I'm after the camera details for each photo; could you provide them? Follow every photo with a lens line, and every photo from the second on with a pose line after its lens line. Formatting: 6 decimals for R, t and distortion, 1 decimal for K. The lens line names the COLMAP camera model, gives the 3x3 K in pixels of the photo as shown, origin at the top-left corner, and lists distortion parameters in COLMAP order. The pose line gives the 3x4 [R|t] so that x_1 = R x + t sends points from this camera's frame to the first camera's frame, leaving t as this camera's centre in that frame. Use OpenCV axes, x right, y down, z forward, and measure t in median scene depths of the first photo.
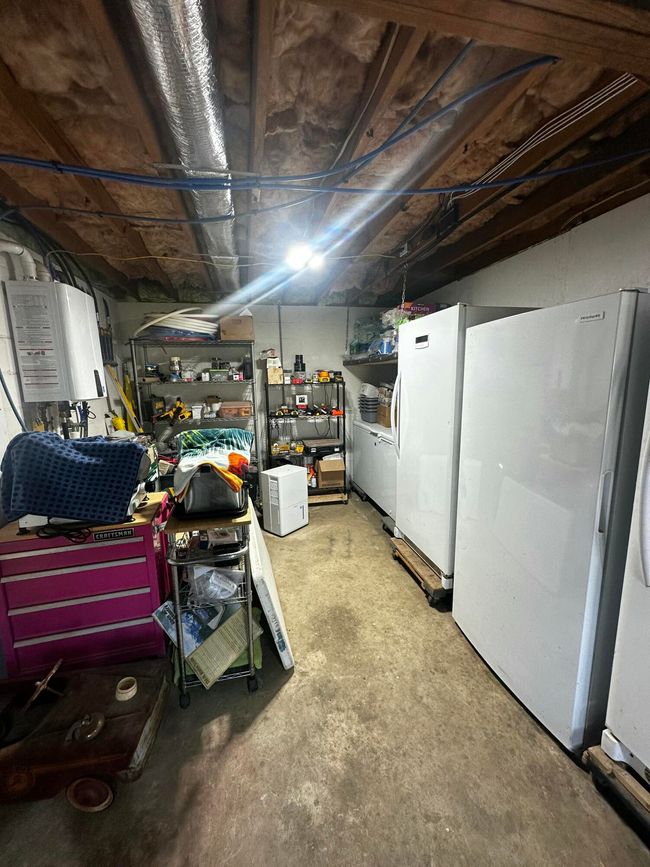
lens RADIAL K [[345.6, 0, 325.1], [0, 345.6, 432.6], [0, 0, 1]] dist [-0.001651, 0.000343]
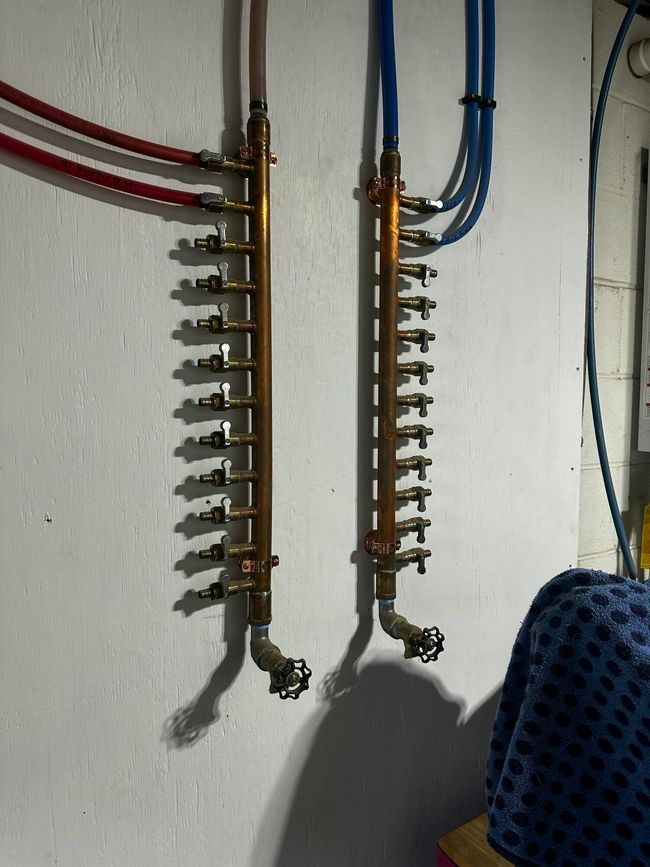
lens RADIAL K [[614.2, 0, 323.7], [0, 614.2, 427.3], [0, 0, 1]] dist [0.000857, -0.001232]
pose [[0.308877, 0.078813, -0.947831, -0.454484], [-0.164790, 0.985923, 0.028279, -0.103442], [0.936717, 0.147458, 0.317517, 0.615535]]
